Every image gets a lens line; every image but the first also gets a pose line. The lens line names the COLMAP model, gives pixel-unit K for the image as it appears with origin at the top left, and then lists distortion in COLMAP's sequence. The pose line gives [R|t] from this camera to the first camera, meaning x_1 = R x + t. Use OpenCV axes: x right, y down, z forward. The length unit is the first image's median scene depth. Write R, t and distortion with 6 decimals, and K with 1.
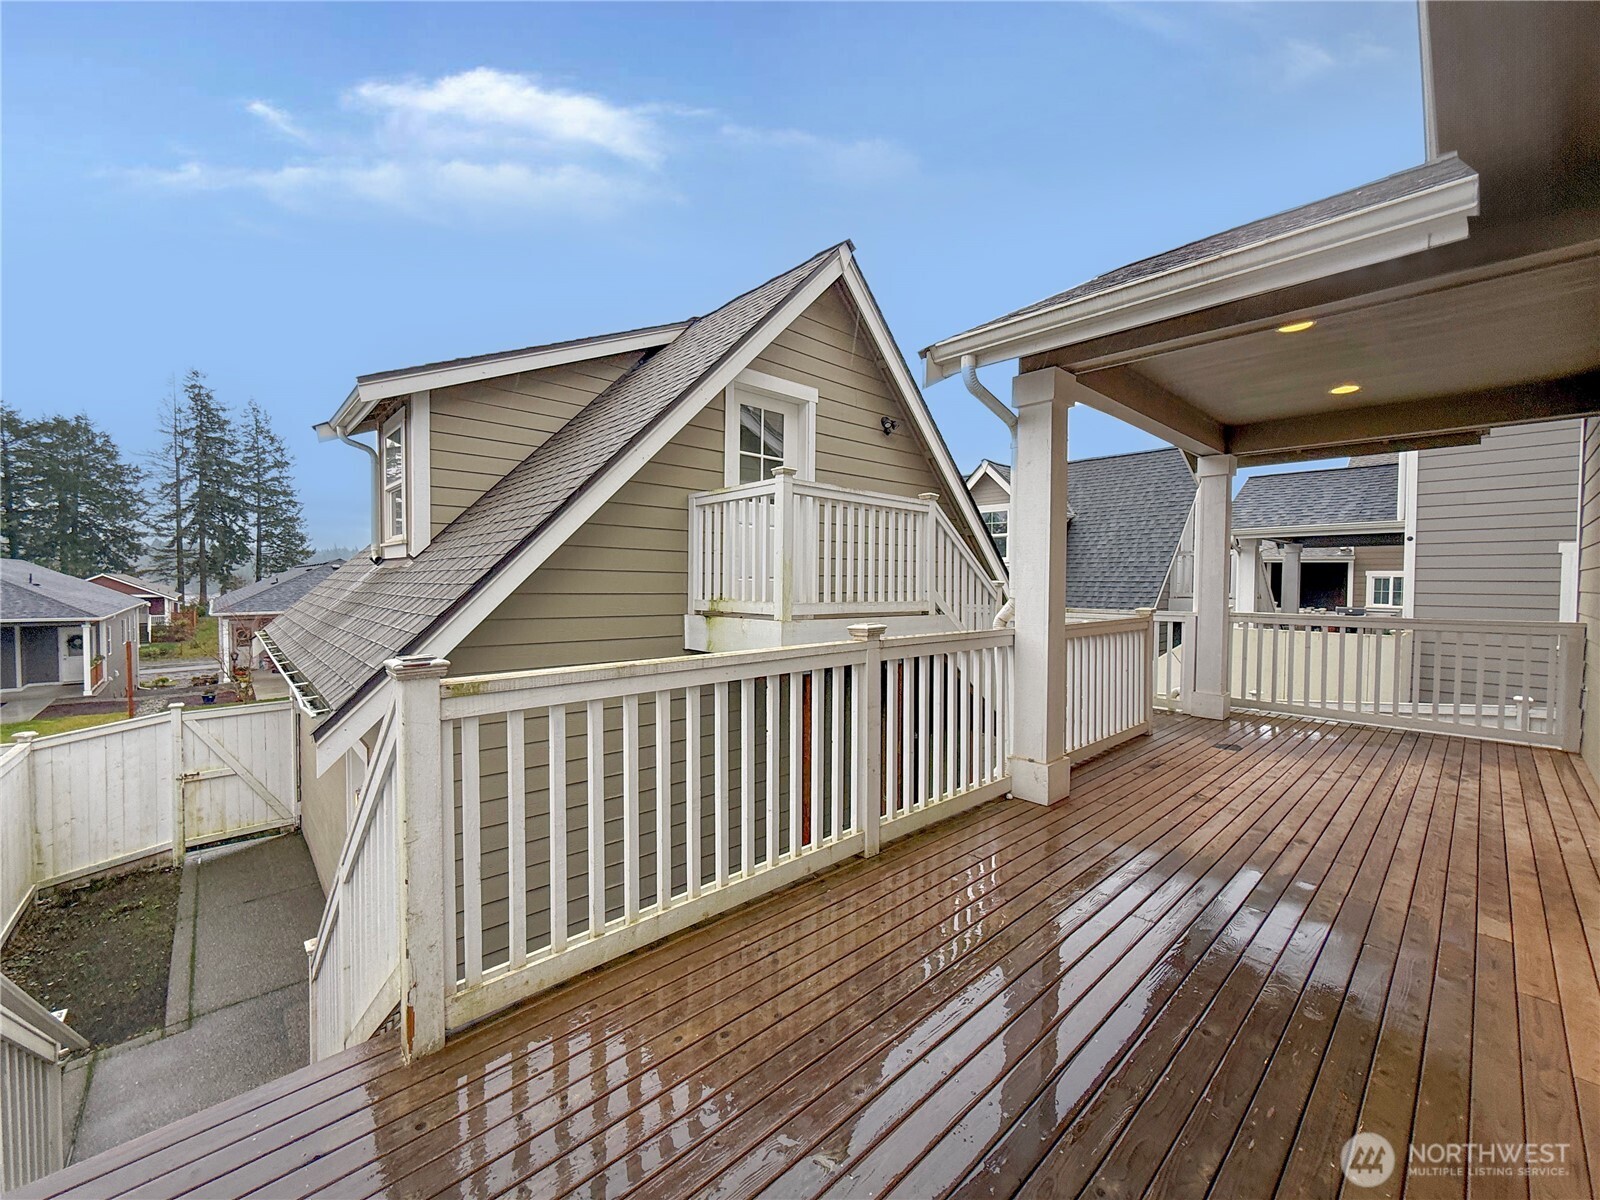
lens RADIAL K [[647.8, 0, 800.0], [0, 647.8, 600.0], [0, 0, 1]] dist [0.001807, 0.000179]
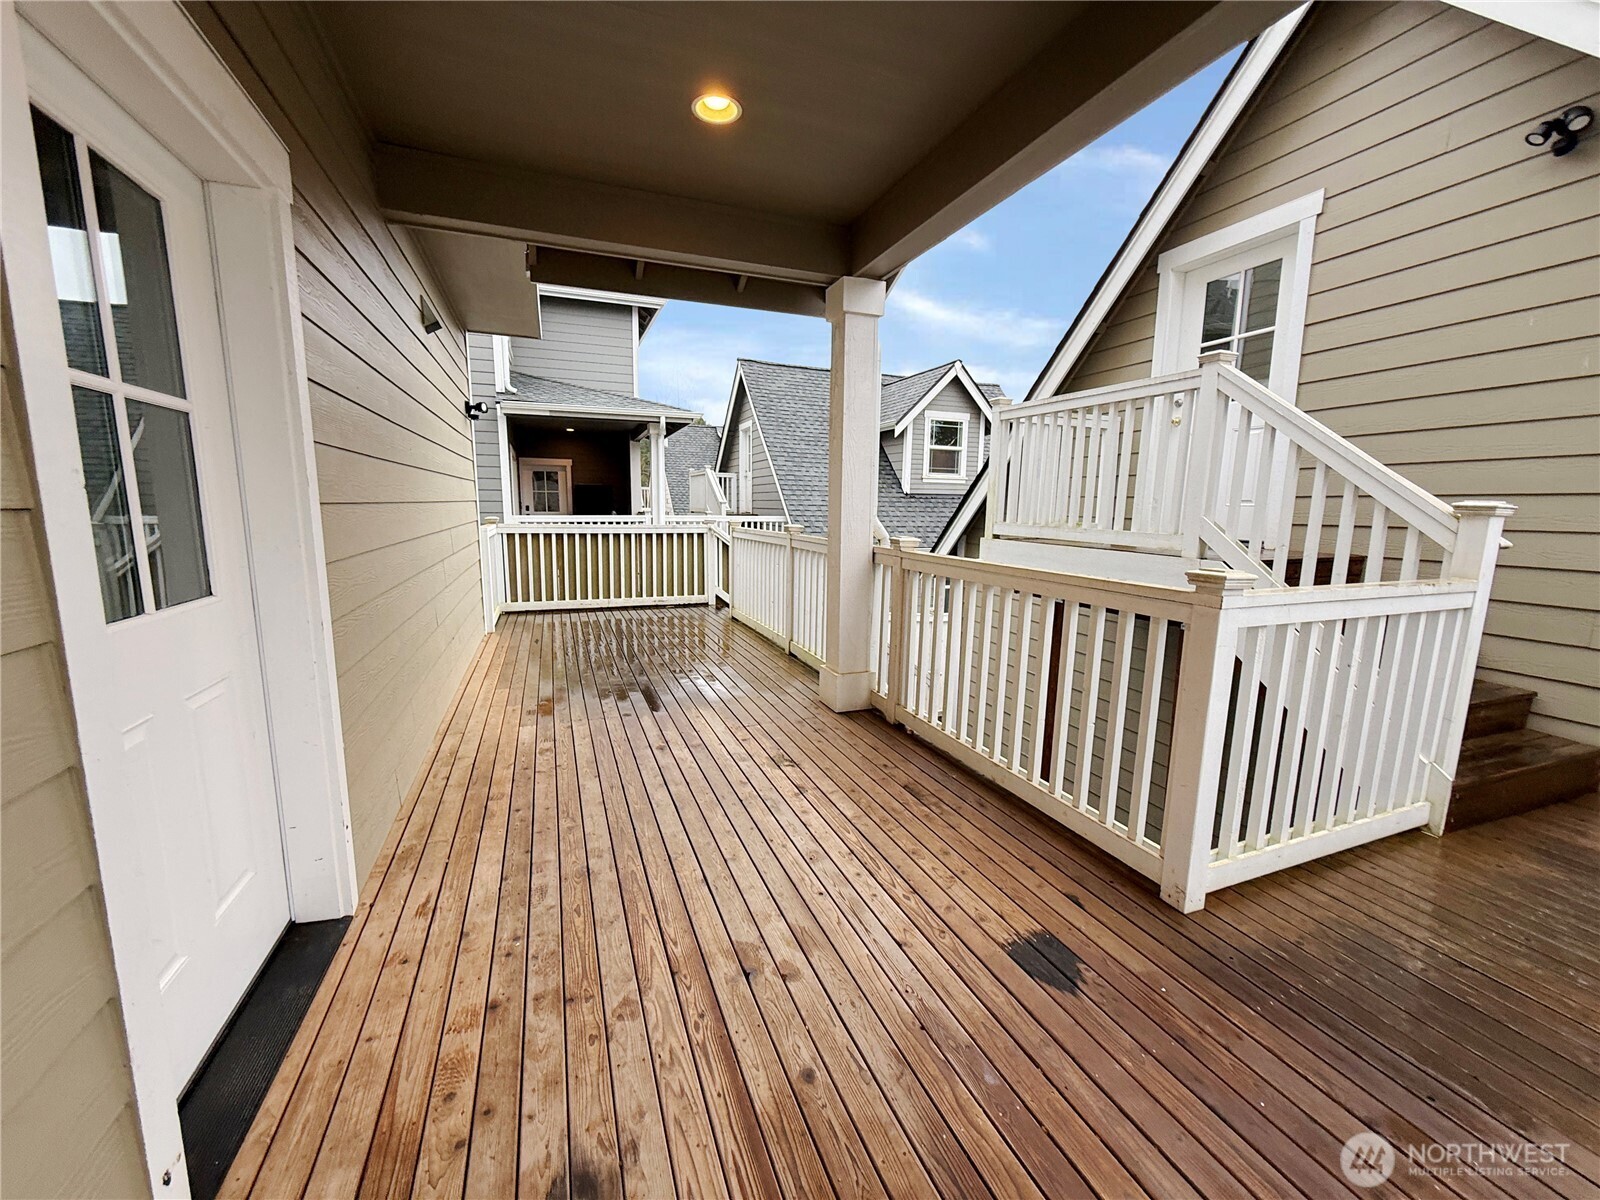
lens RADIAL K [[647.8, 0, 800.0], [0, 647.8, 600.0], [0, 0, 1]] dist [0.001807, 0.000179]
pose [[-0.379570, 0.126020, -0.916540, 1.462148], [-0.040101, 0.987507, 0.152385, -0.025799], [0.924294, 0.094595, -0.369774, 1.423203]]
